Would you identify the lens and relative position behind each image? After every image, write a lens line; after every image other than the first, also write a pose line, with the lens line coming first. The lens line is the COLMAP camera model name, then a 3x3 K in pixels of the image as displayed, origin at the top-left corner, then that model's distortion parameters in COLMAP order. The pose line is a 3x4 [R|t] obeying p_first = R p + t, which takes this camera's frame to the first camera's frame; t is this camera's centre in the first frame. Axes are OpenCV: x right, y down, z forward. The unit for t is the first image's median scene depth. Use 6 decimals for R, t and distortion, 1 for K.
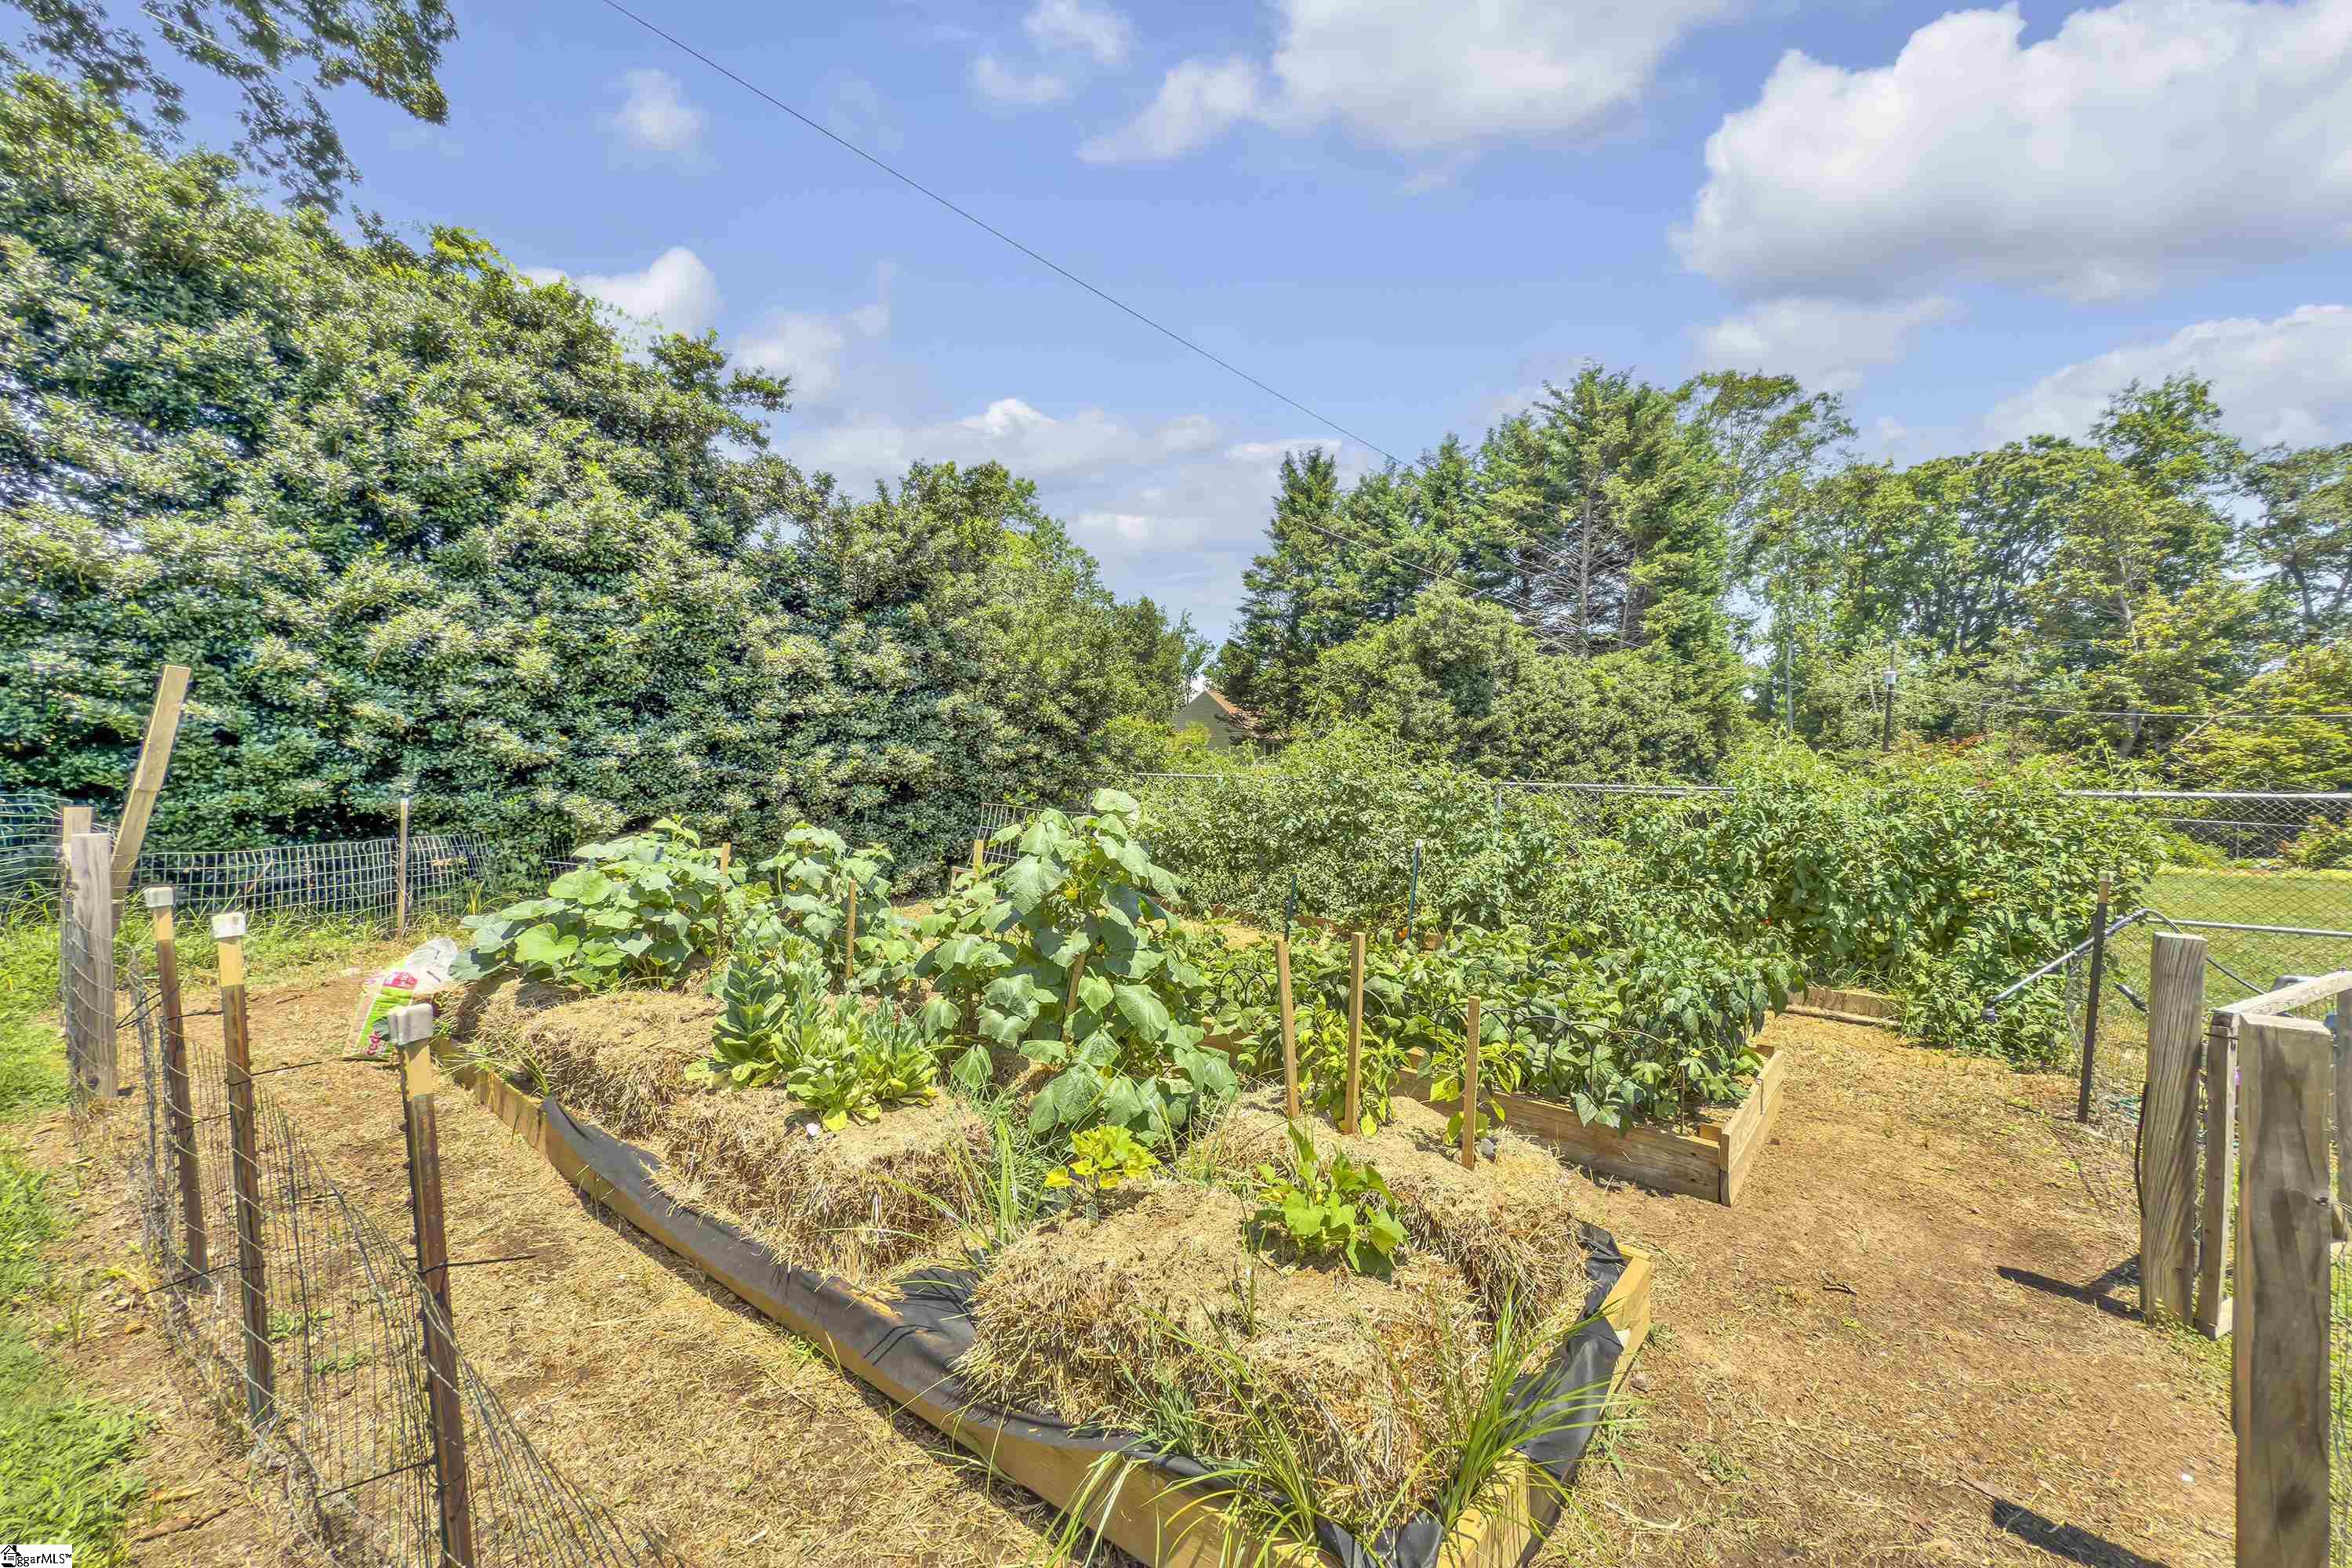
lens RADIAL K [[944.6, 0, 1178.0], [0, 944.6, 786.3], [0, 0, 1]] dist [0.000187, -0.000216]
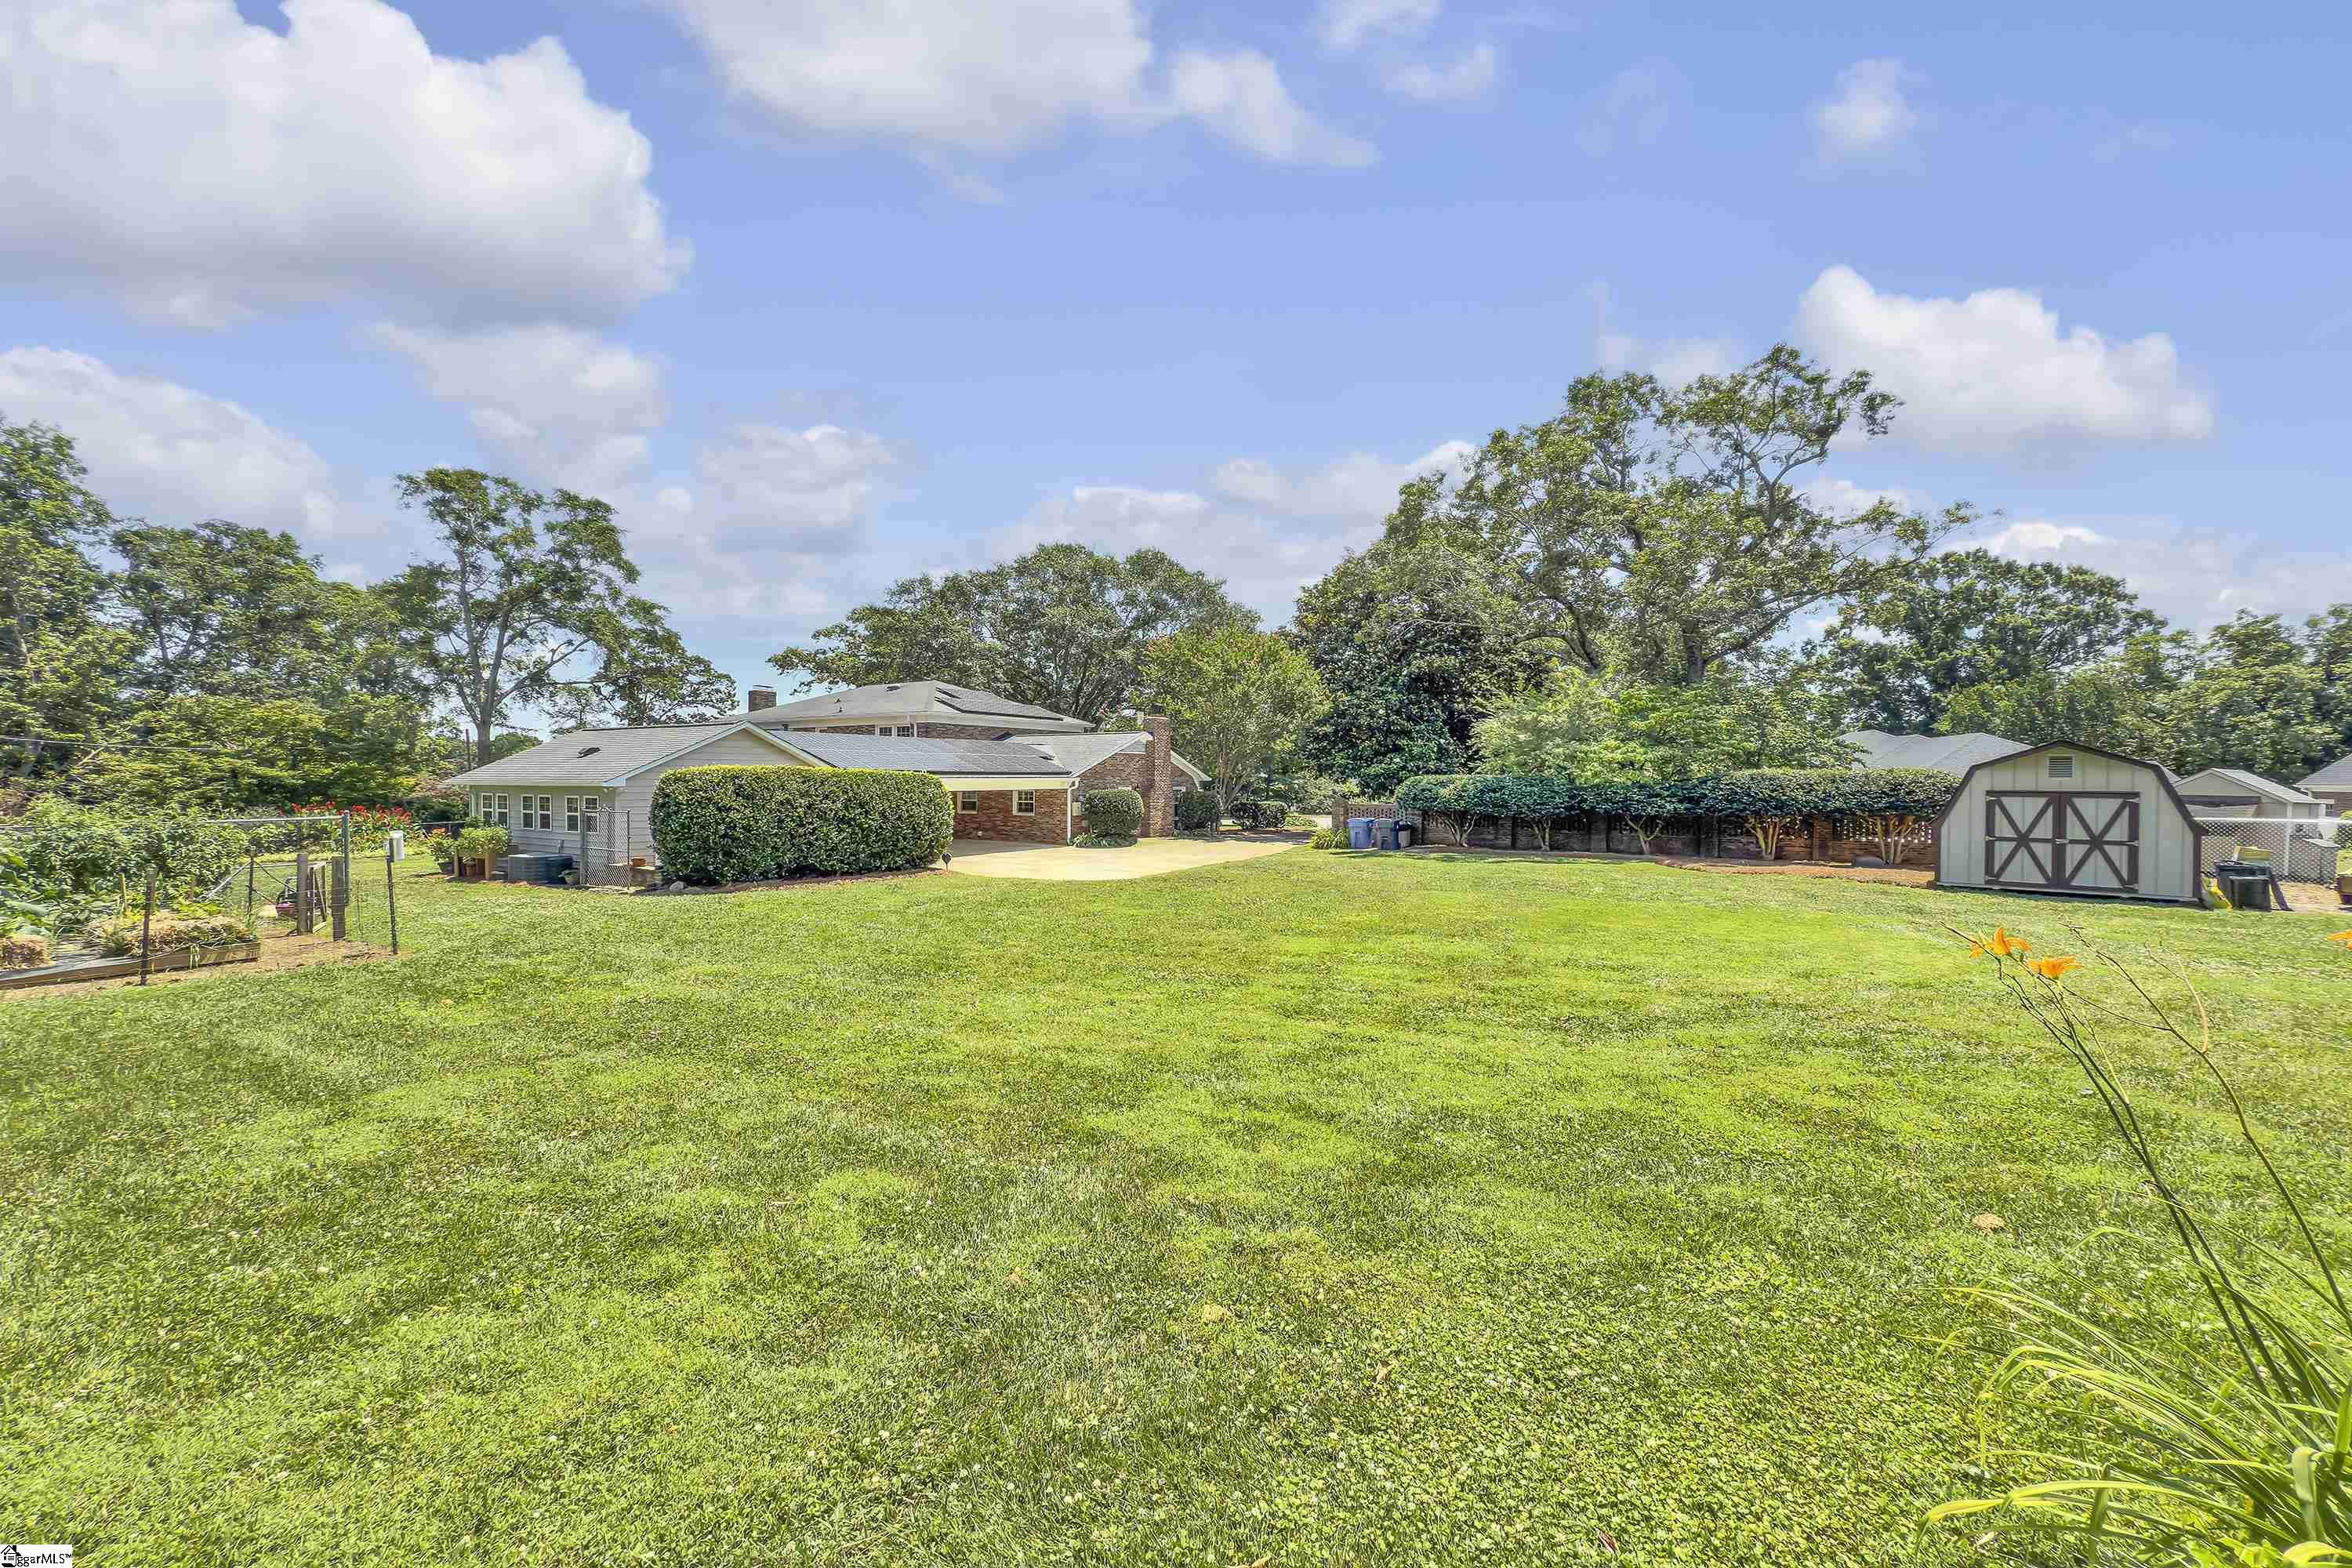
lens RADIAL K [[944.6, 0, 1173.3], [0, 944.6, 787.5], [0, 0, 1]] dist [0.000187, -0.000216]
pose [[-0.136217, -0.013287, 0.990590, -0.276378], [0.019489, 0.999681, 0.016089, -0.010922], [-0.990487, 0.021497, -0.135915, -0.178559]]
